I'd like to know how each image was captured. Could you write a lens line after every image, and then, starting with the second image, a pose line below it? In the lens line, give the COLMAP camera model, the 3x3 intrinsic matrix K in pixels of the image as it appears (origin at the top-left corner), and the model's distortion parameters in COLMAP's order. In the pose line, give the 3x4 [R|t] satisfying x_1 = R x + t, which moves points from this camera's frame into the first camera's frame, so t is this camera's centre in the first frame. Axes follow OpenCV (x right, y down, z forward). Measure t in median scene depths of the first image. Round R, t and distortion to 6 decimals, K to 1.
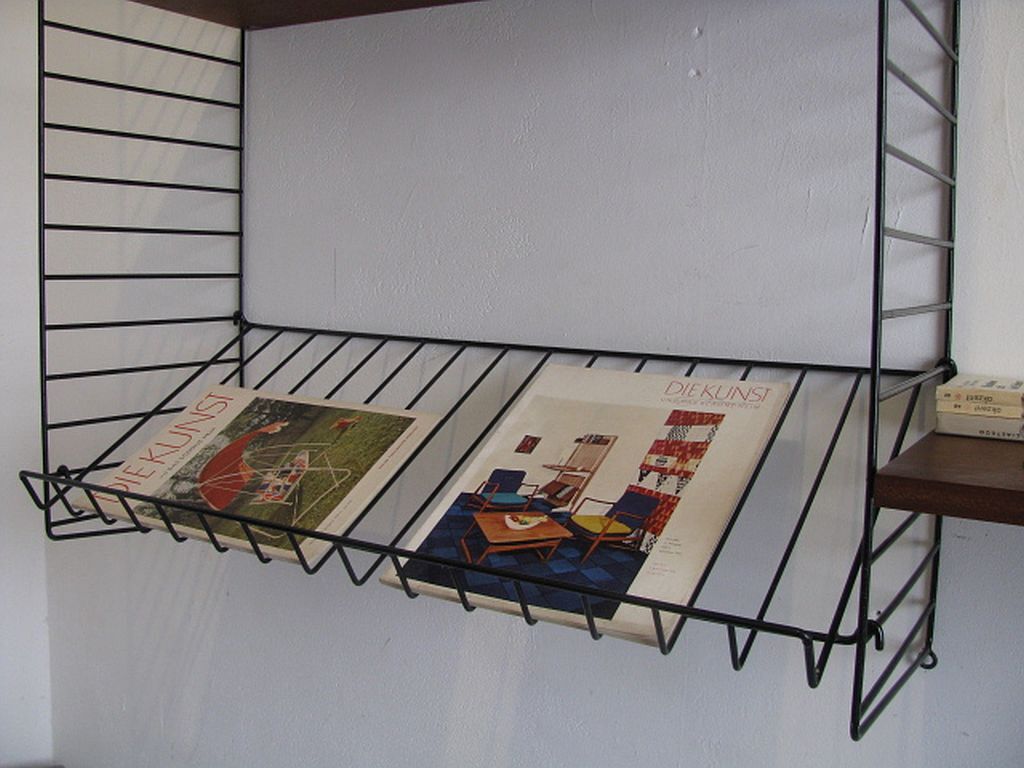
lens RADIAL K [[1083.0, 0, 498.7], [0, 1083.0, 369.8], [0, 0, 1]] dist [-0.143036, 0.000000]
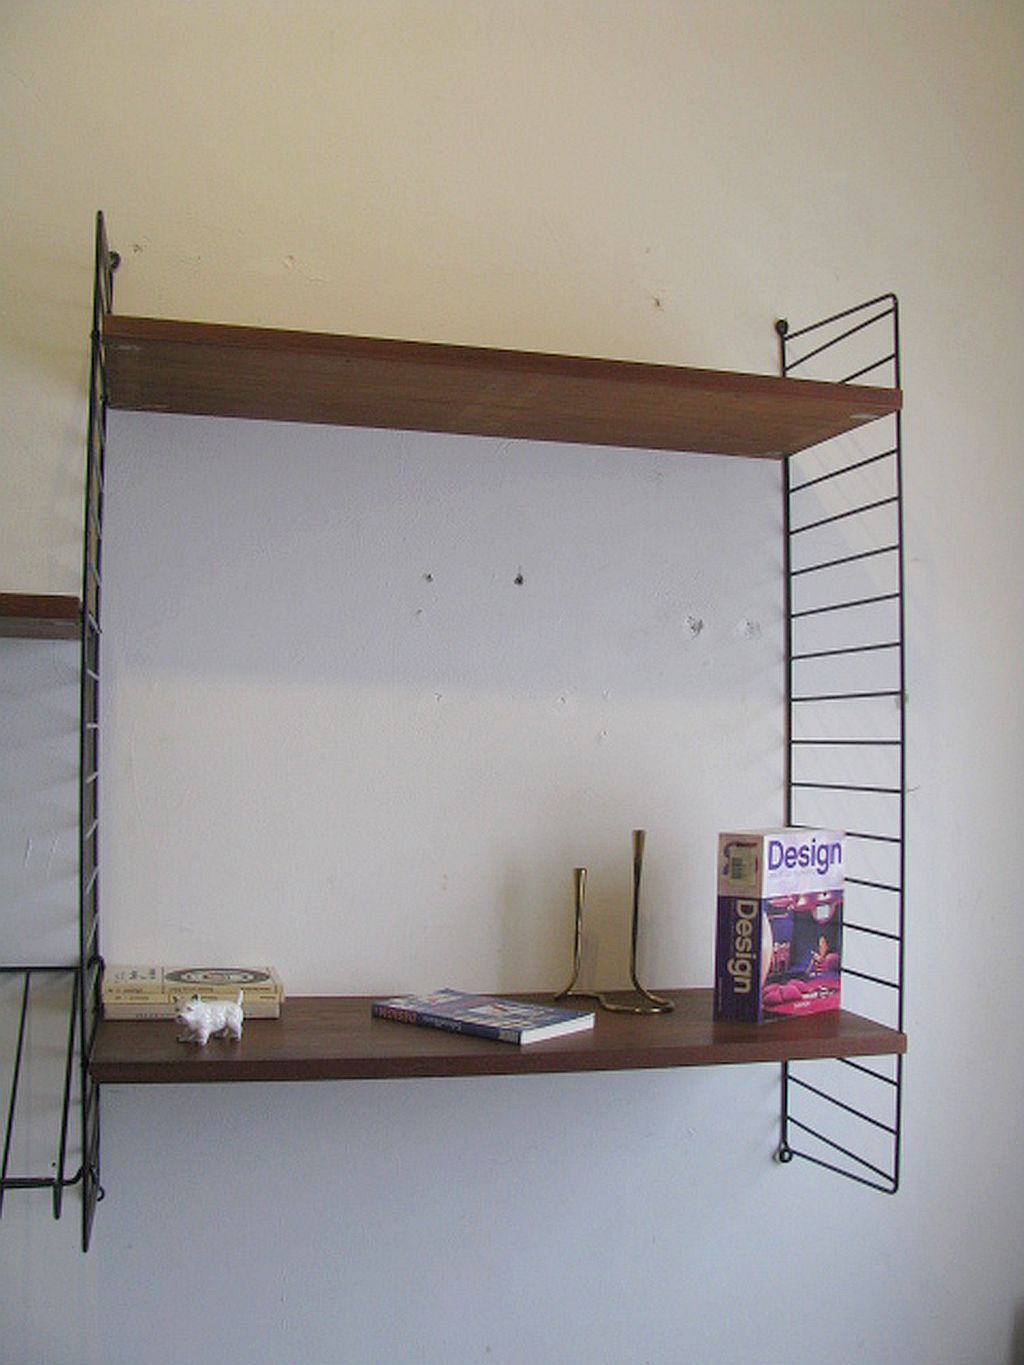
lens RADIAL K [[1443.6, 0, 541.6], [0, 1443.6, 676.6], [0, 0, 1]] dist [-0.143036, 0.000000]
pose [[0.686805, 0.024256, 0.726437, -0.400711], [0.068015, 0.992913, -0.097458, -0.123533], [-0.723652, 0.116343, 0.680288, -0.524390]]
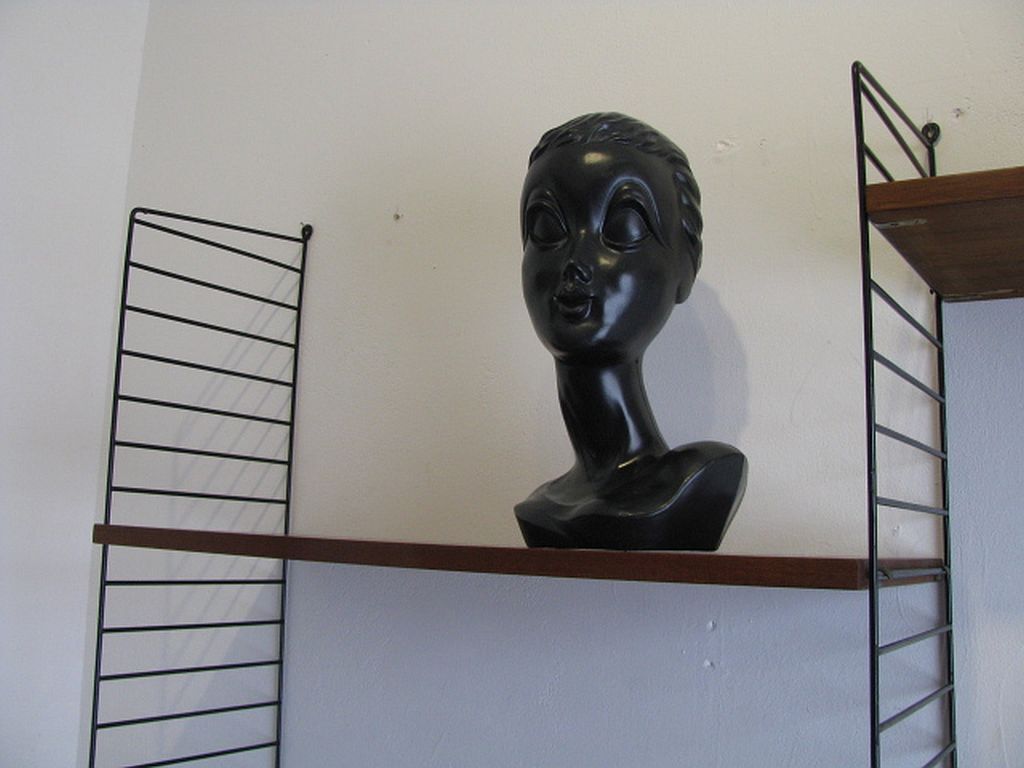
lens RADIAL K [[1083.0, 0, 493.8], [0, 1083.0, 381.3], [0, 0, 1]] dist [-0.143036, 0.000000]
pose [[0.999570, 0.010013, -0.027566, -0.005278], [-0.016419, 0.969865, -0.243089, -0.279487], [0.024301, 0.243437, 0.969612, -0.108977]]
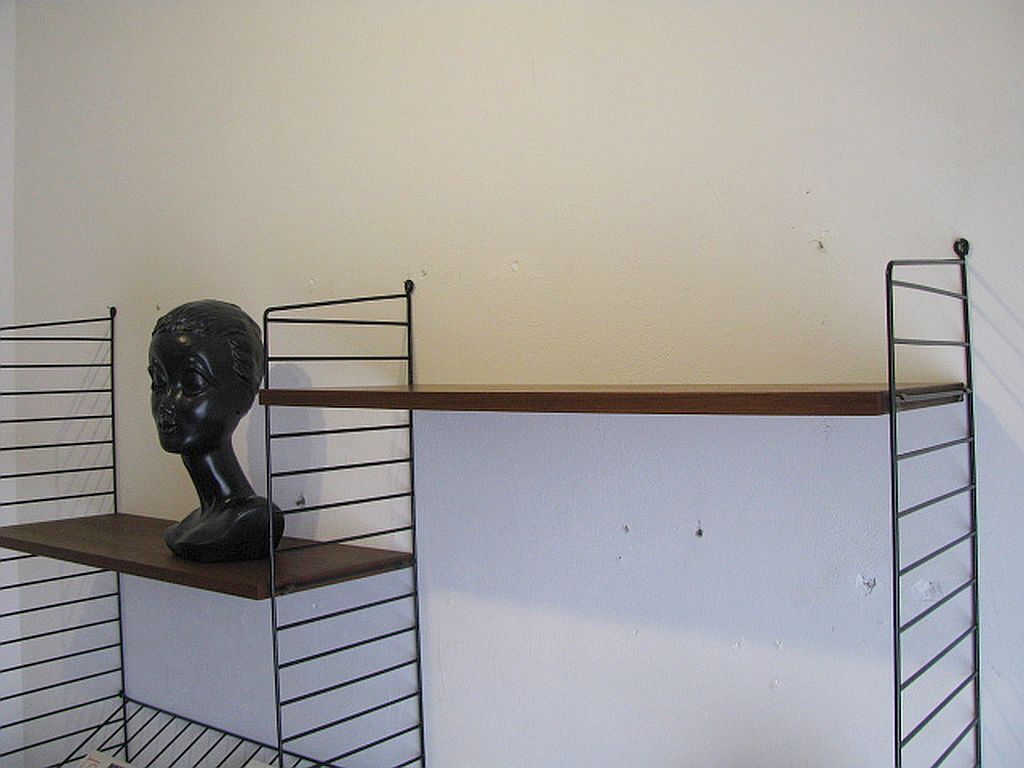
lens RADIAL K [[1083.0, 0, 499.6], [0, 1083.0, 361.8], [0, 0, 1]] dist [-0.143036, 0.000000]
pose [[0.993725, -0.043592, -0.103011, 0.667260], [0.033107, 0.994296, -0.101384, -0.475075], [0.106843, 0.097337, 0.989500, -0.755529]]
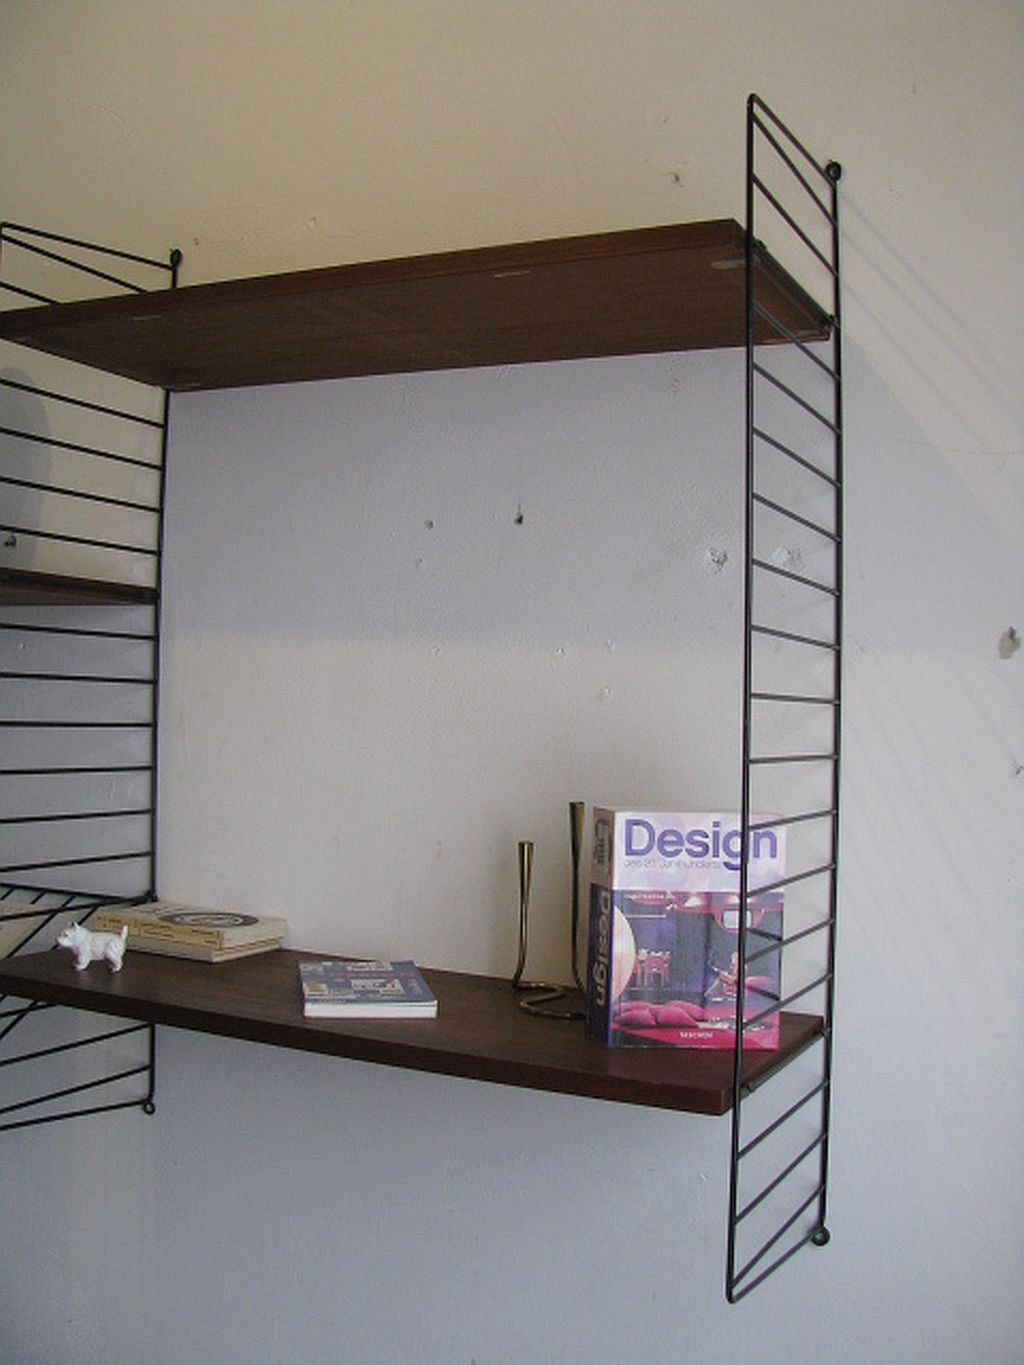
lens RADIAL K [[1443.6, 0, 515.8], [0, 1443.6, 674.9], [0, 0, 1]] dist [-0.143036, 0.000000]
pose [[0.995694, 0.012460, 0.091856, 0.629492], [-0.001439, 0.992883, -0.119086, -0.061152], [-0.092686, 0.118441, 0.988626, -0.840035]]
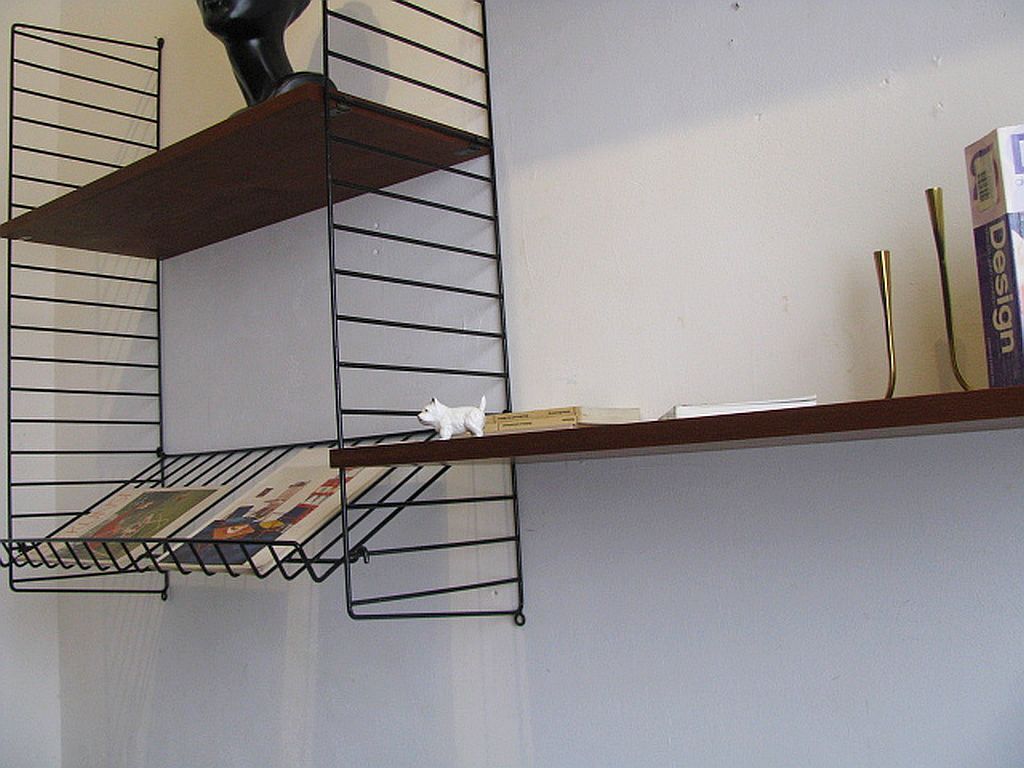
lens RADIAL K [[1083.0, 0, 496.1], [0, 1083.0, 372.7], [0, 0, 1]] dist [-0.143036, 0.000000]
pose [[0.984016, -0.088073, -0.154779, 0.560553], [0.054156, 0.975973, -0.211053, 0.225278], [0.169648, 0.199297, 0.965143, -0.437699]]
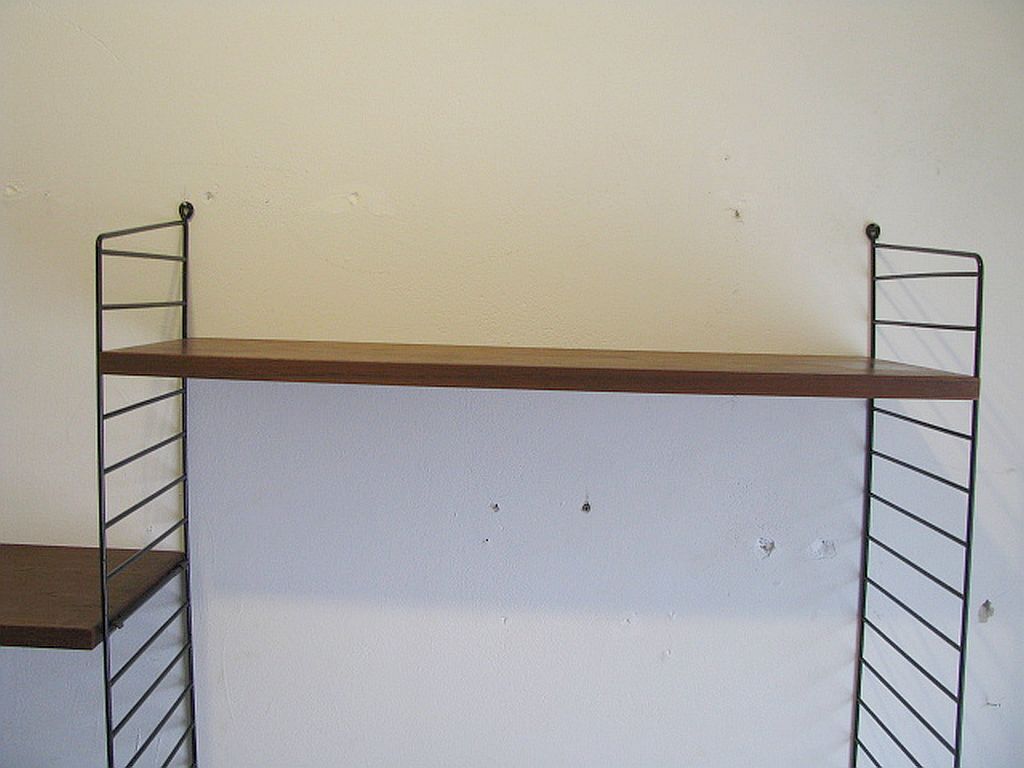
lens RADIAL K [[1083.0, 0, 508.5], [0, 1083.0, 375.2], [0, 0, 1]] dist [-0.143036, 0.000000]
pose [[0.850037, -0.042950, 0.524969, 0.044915], [0.046257, 0.998906, 0.006825, -0.556370], [-0.524688, 0.018482, 0.851094, -0.420740]]
